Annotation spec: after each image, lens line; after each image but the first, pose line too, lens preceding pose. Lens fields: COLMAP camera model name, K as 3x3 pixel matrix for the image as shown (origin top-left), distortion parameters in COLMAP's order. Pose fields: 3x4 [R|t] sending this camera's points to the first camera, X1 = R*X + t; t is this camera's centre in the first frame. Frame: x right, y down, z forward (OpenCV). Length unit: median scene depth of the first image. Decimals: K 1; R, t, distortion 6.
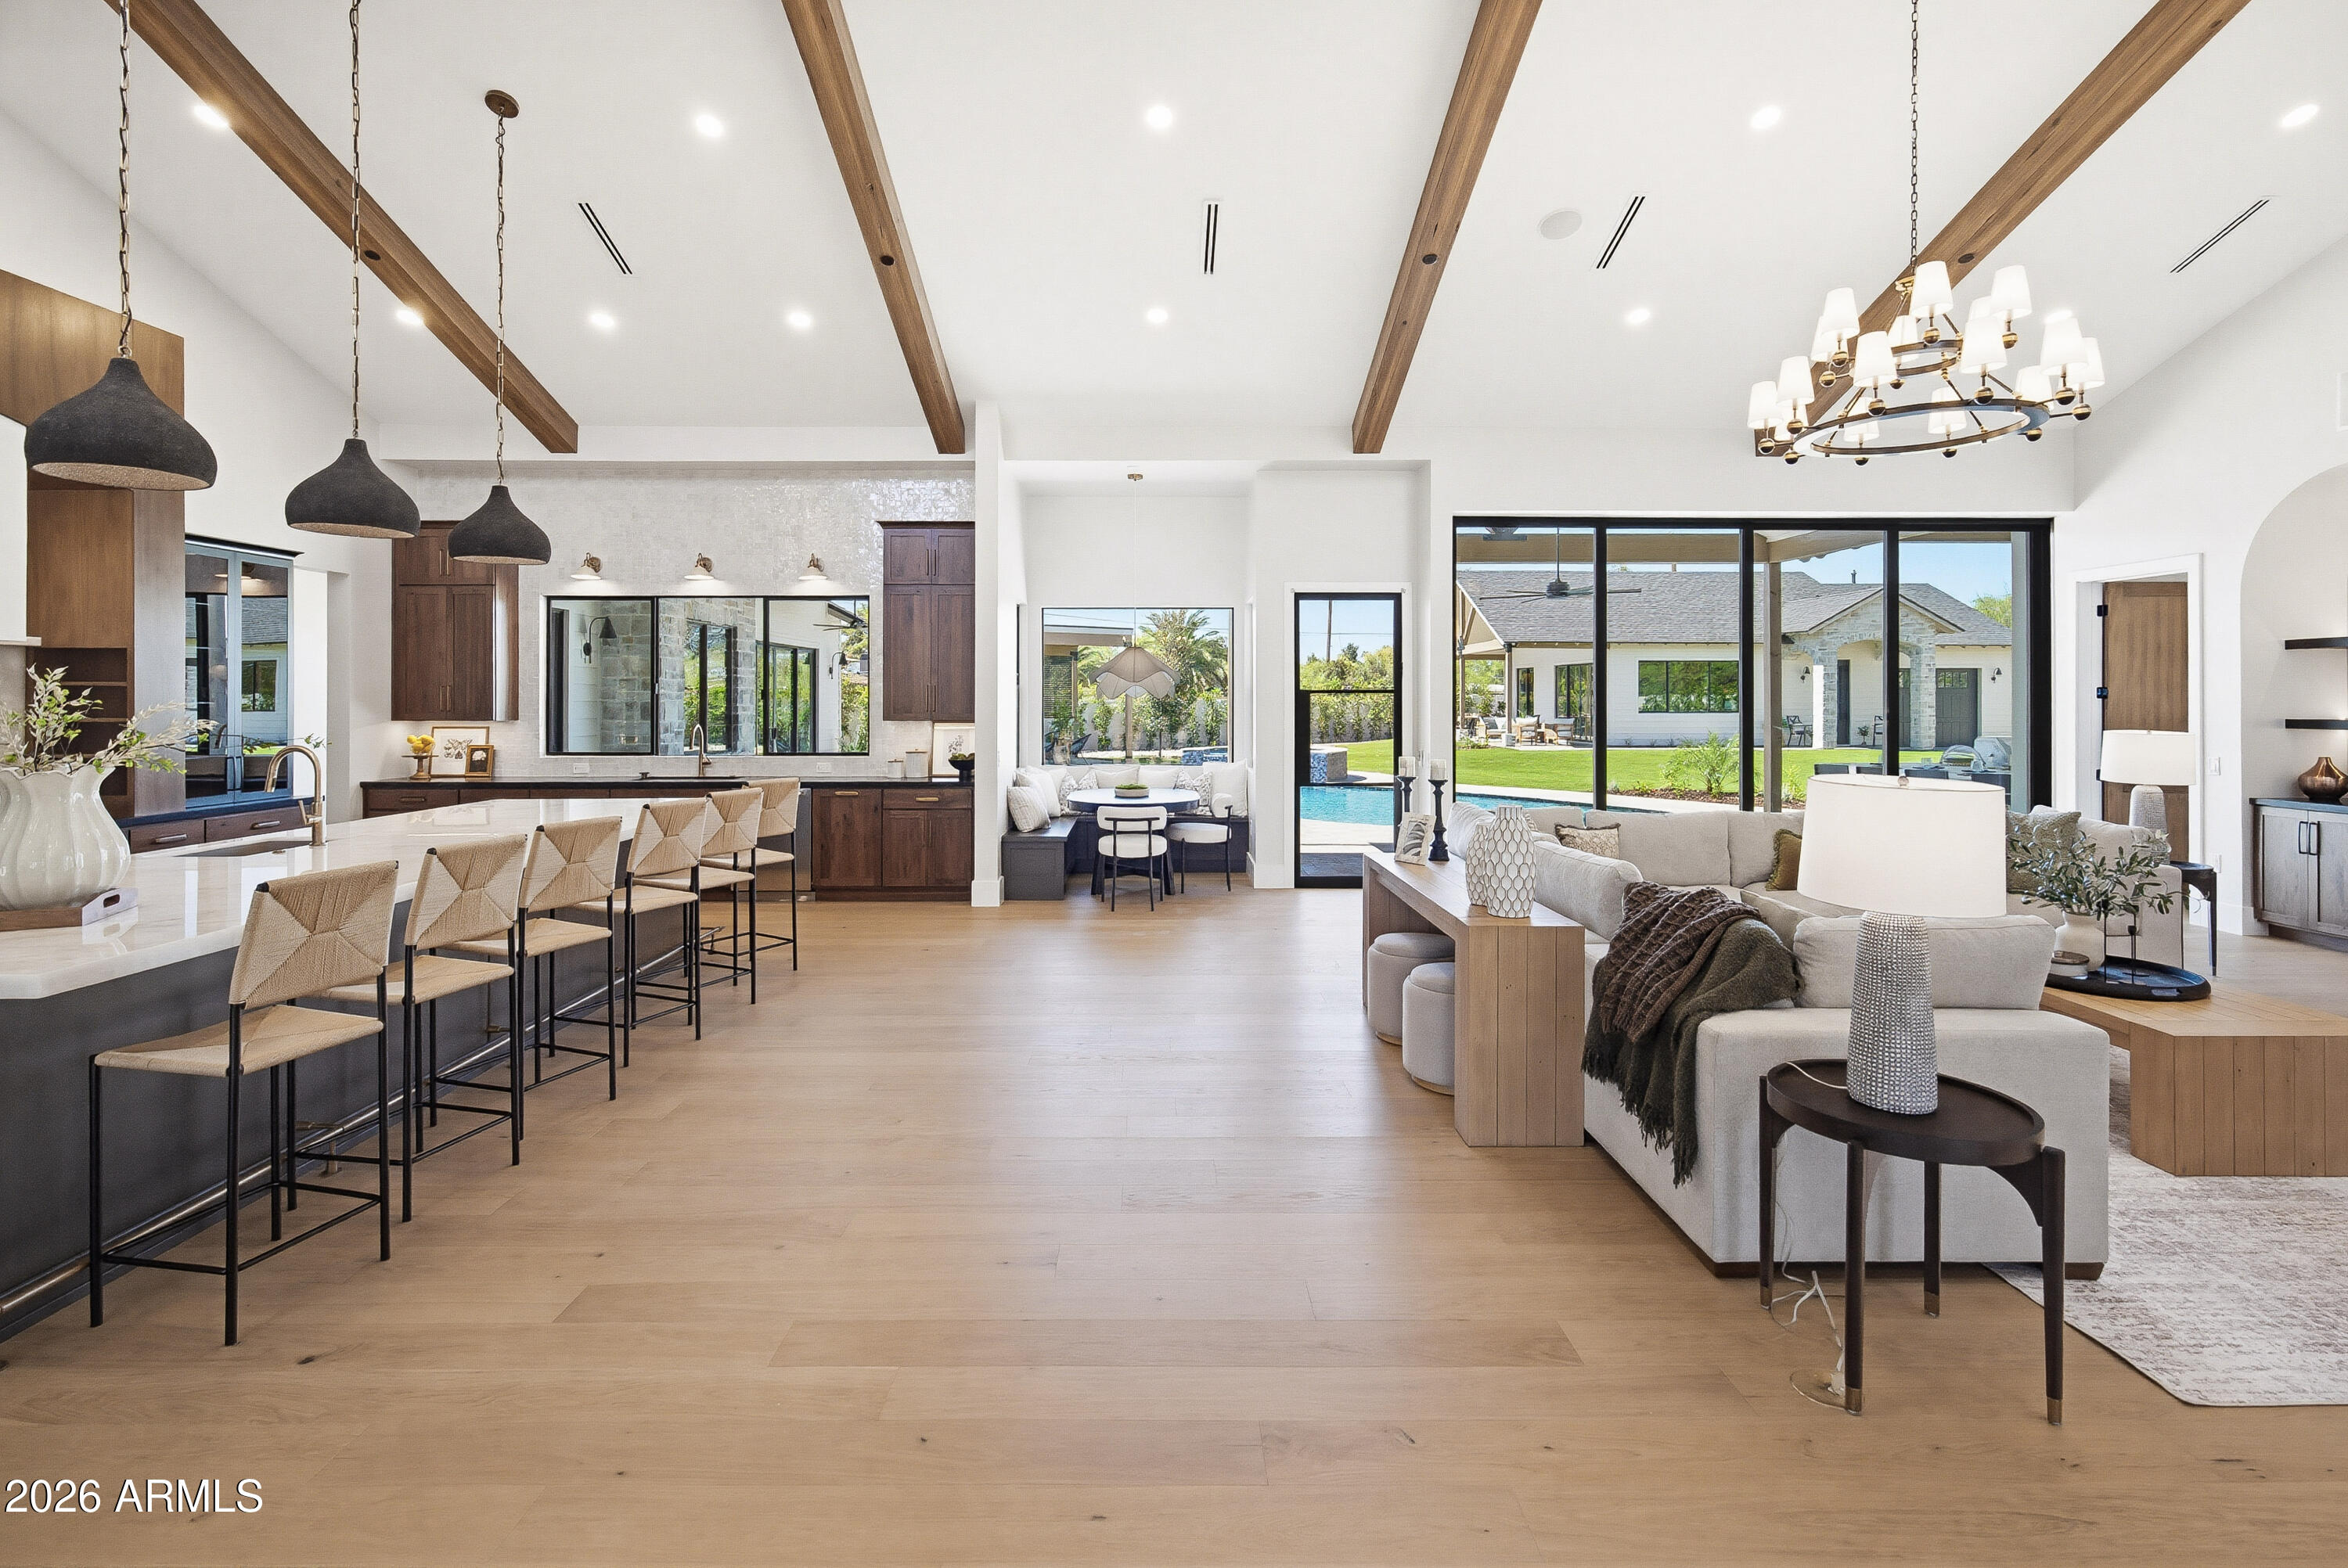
lens RADIAL K [[1105.3, 0, 1158.8], [0, 1105.3, 698.7], [0, 0, 1]] dist [0.001055, 0.000415]
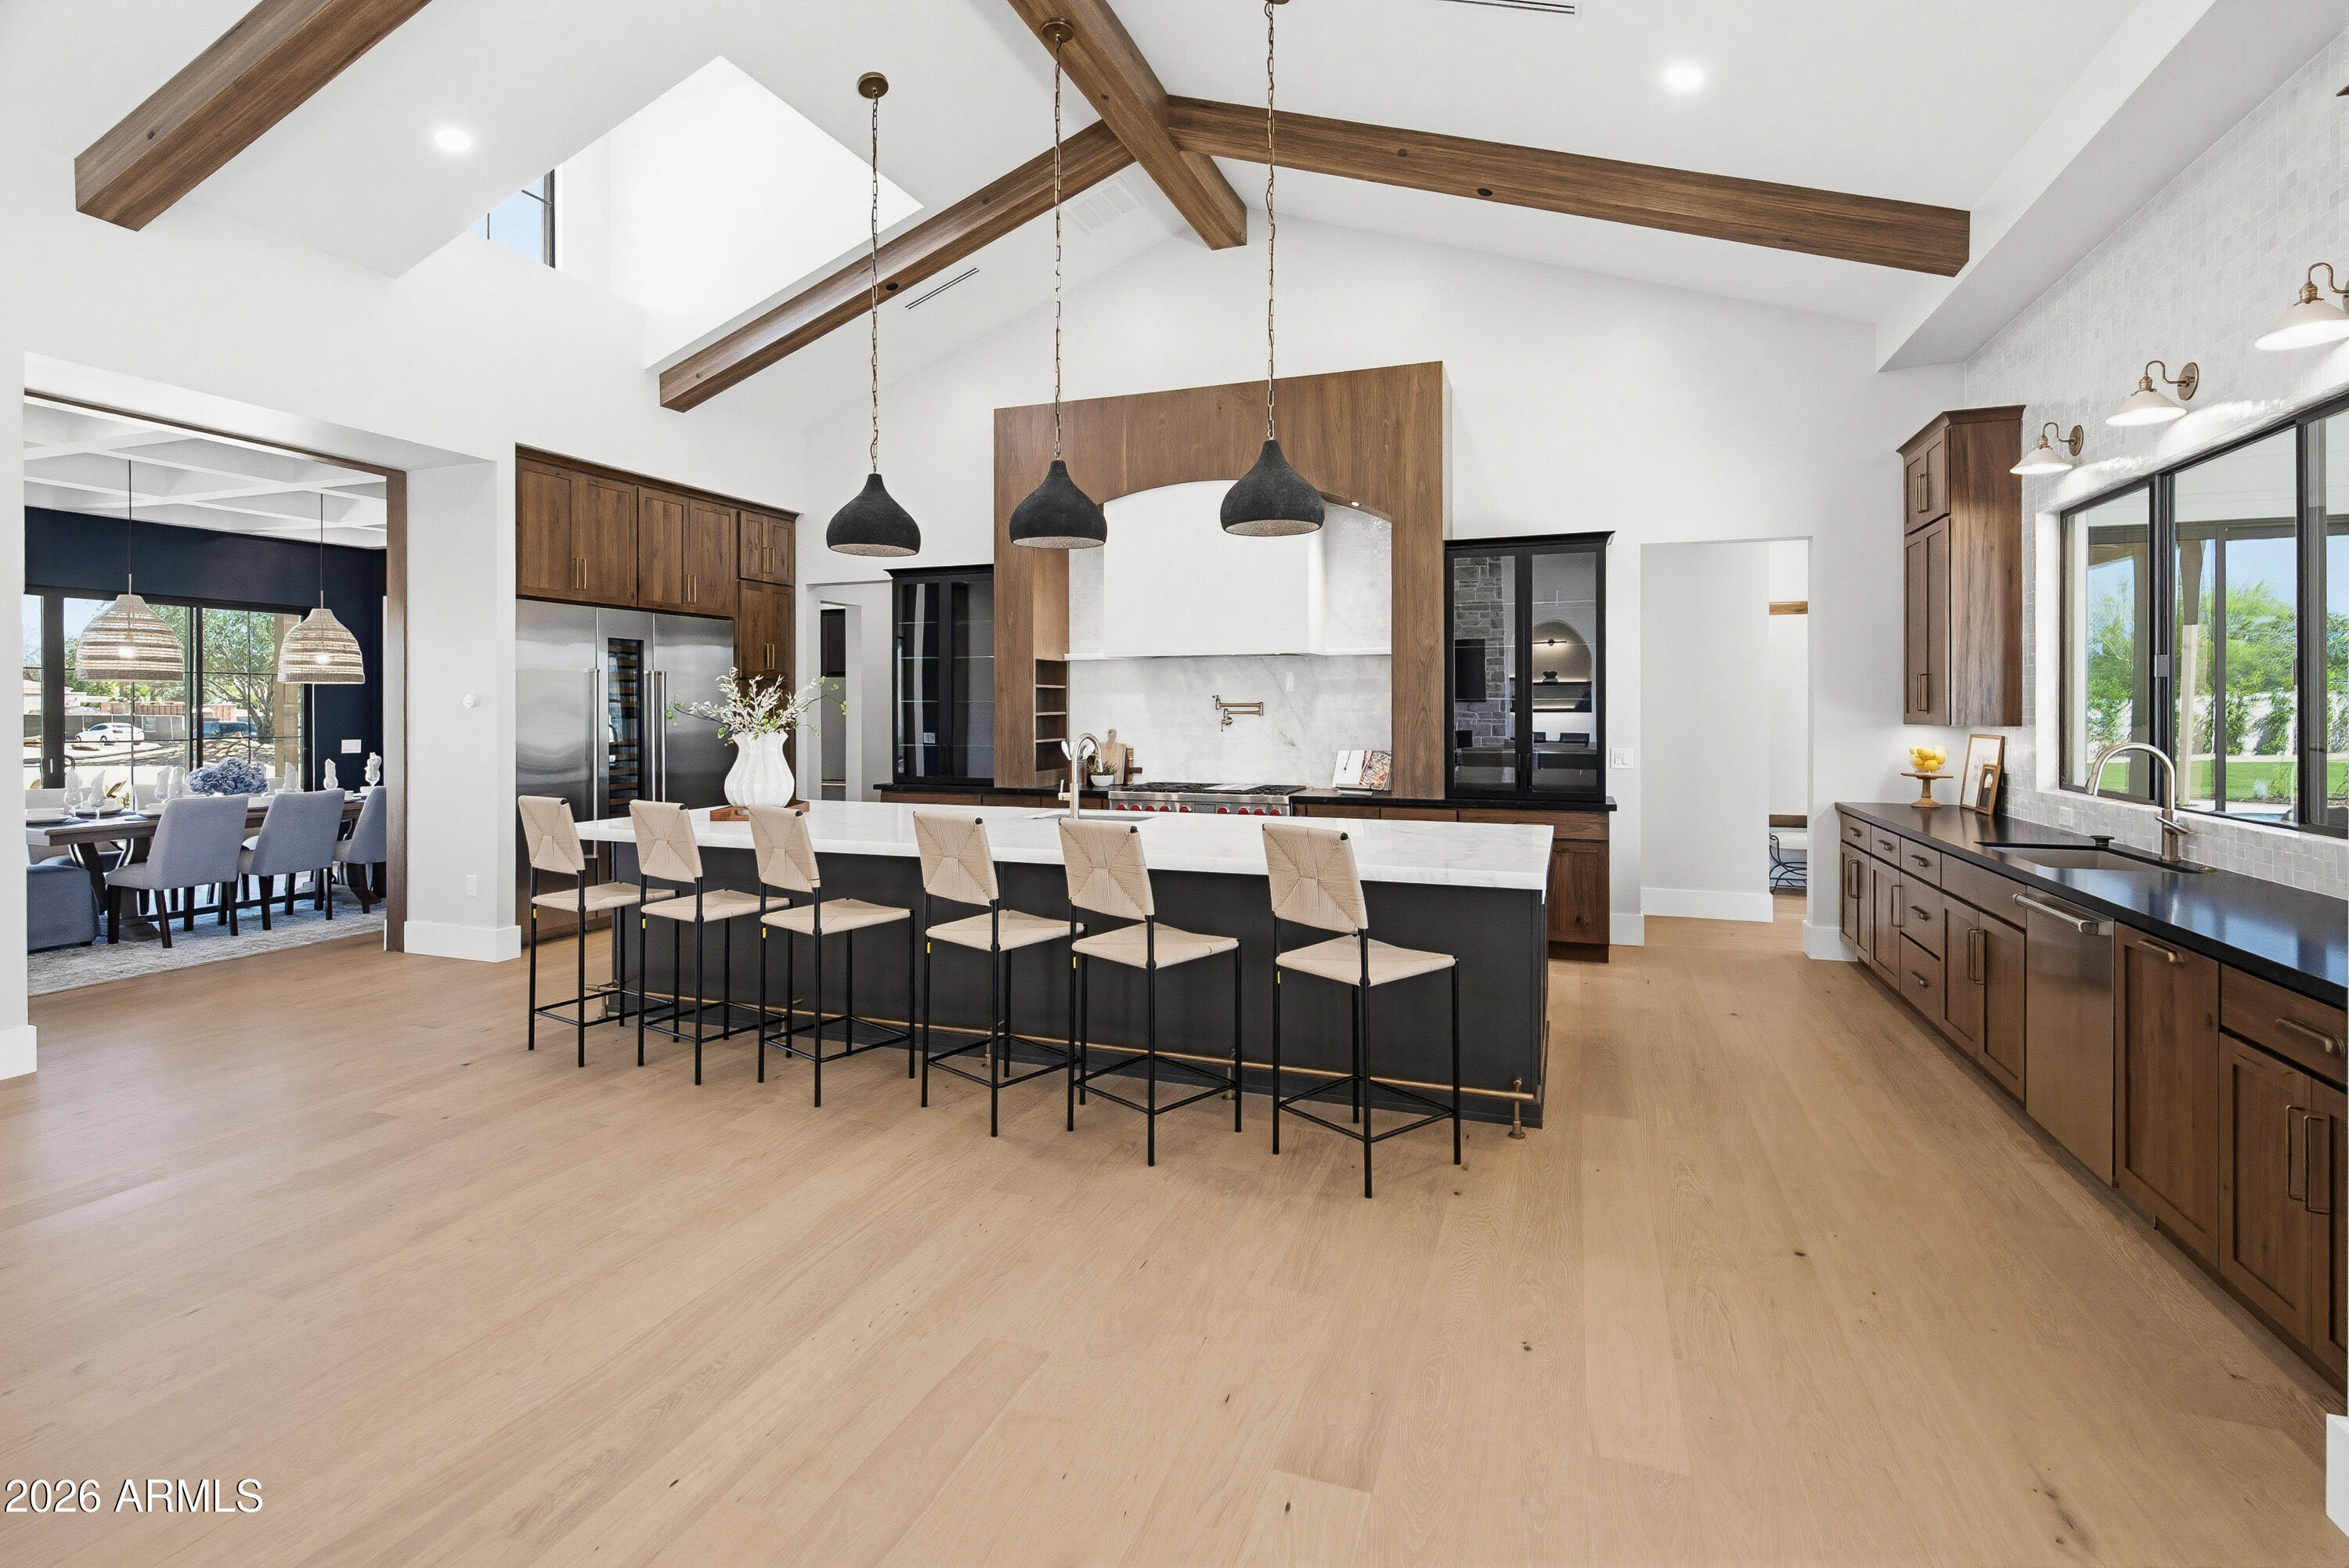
lens RADIAL K [[1066.2, 0, 1179.8], [0, 1066.2, 708.7], [0, 0, 1]] dist [-0.002582, -0.000410]
pose [[-0.348729, 0.000660, -0.937223, 0.129695], [0.001548, 0.999999, 0.000128, 0.008737], [0.937222, -0.001406, -0.348730, 0.800471]]
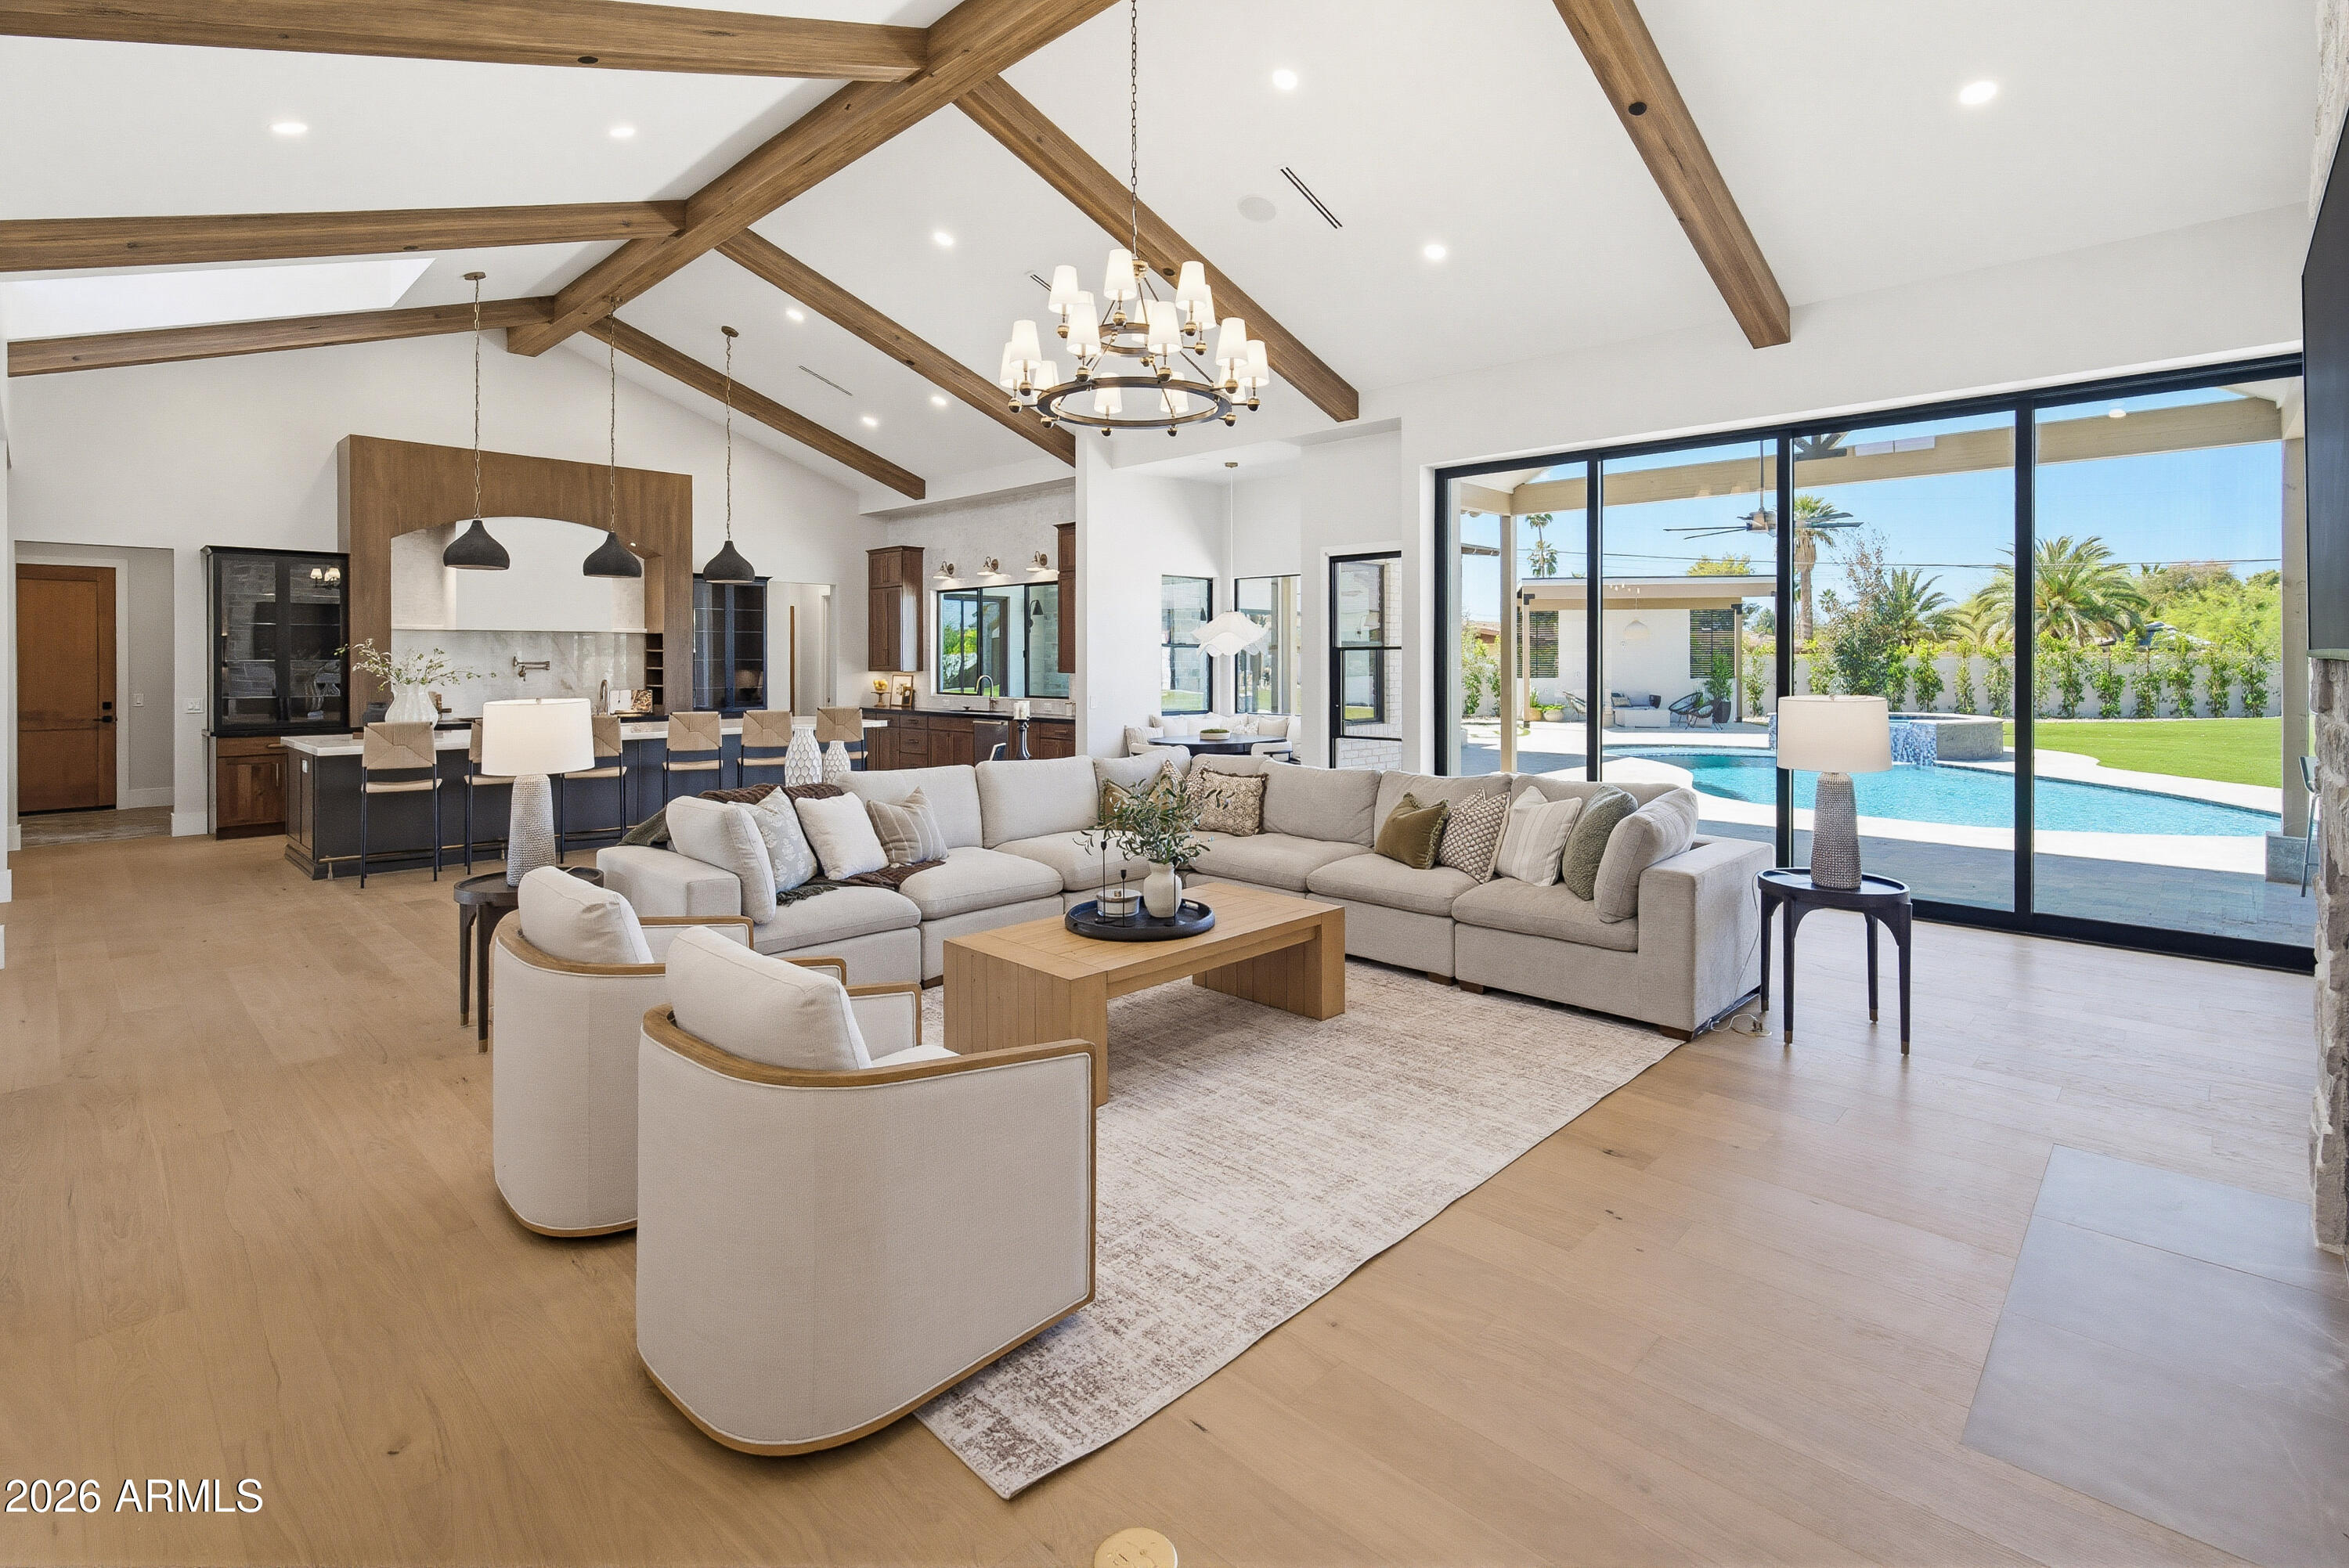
lens RADIAL K [[1098.6, 0, 1162.0], [0, 1098.6, 660.4], [0, 0, 1]] dist [-0.002559, 0.005800]
pose [[0.710762, 0.000072, -0.703432, 0.780377], [0.002207, 0.999995, 0.002332, 0.001218], [0.703429, -0.003210, 0.710758, 0.139613]]
